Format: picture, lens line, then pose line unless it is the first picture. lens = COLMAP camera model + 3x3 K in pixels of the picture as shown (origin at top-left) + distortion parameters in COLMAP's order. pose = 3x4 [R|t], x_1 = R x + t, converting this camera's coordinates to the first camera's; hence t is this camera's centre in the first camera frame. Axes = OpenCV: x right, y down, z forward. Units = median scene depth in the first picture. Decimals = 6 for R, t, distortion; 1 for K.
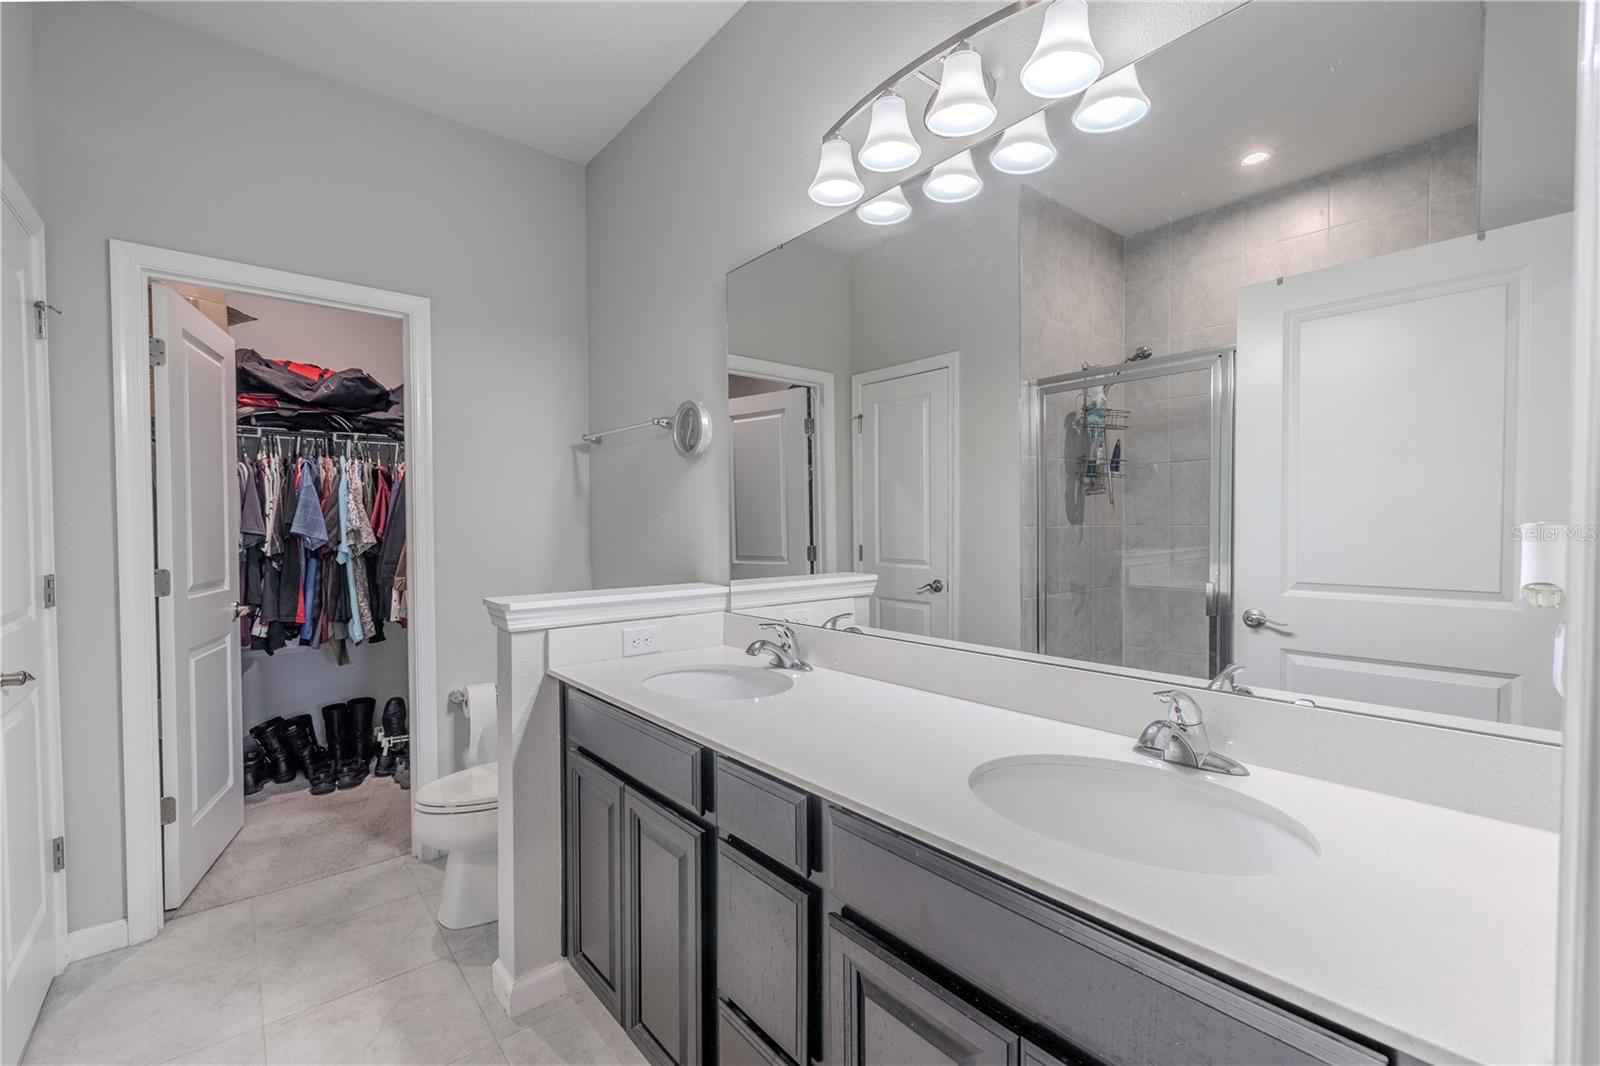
lens RADIAL K [[669.2, 0, 803.7], [0, 669.2, 533.4], [0, 0, 1]] dist [-0.007919, 0.000095]
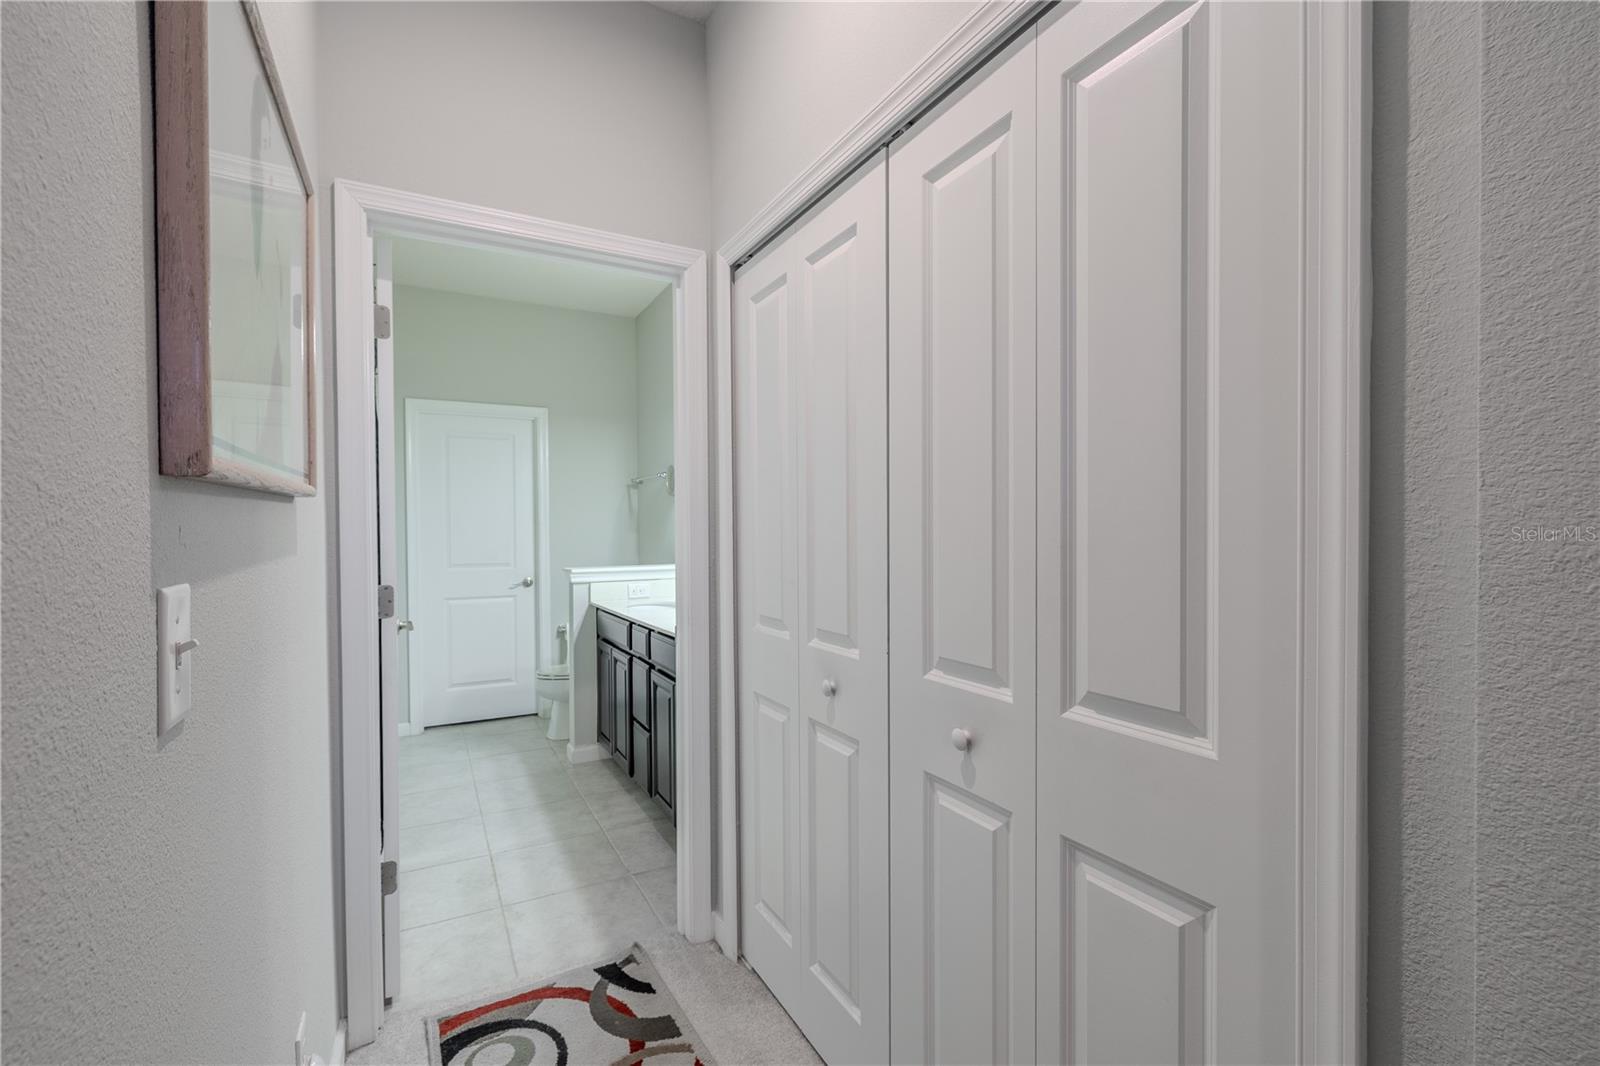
lens RADIAL K [[669.2, 0, 796.6], [0, 669.2, 533.8], [0, 0, 1]] dist [-0.007919, 0.000095]
pose [[0.980816, 0.001705, -0.194930, 0.661303], [-0.002910, 0.999978, -0.005894, 0.000047], [0.194916, 0.006348, 0.980799, -0.935905]]
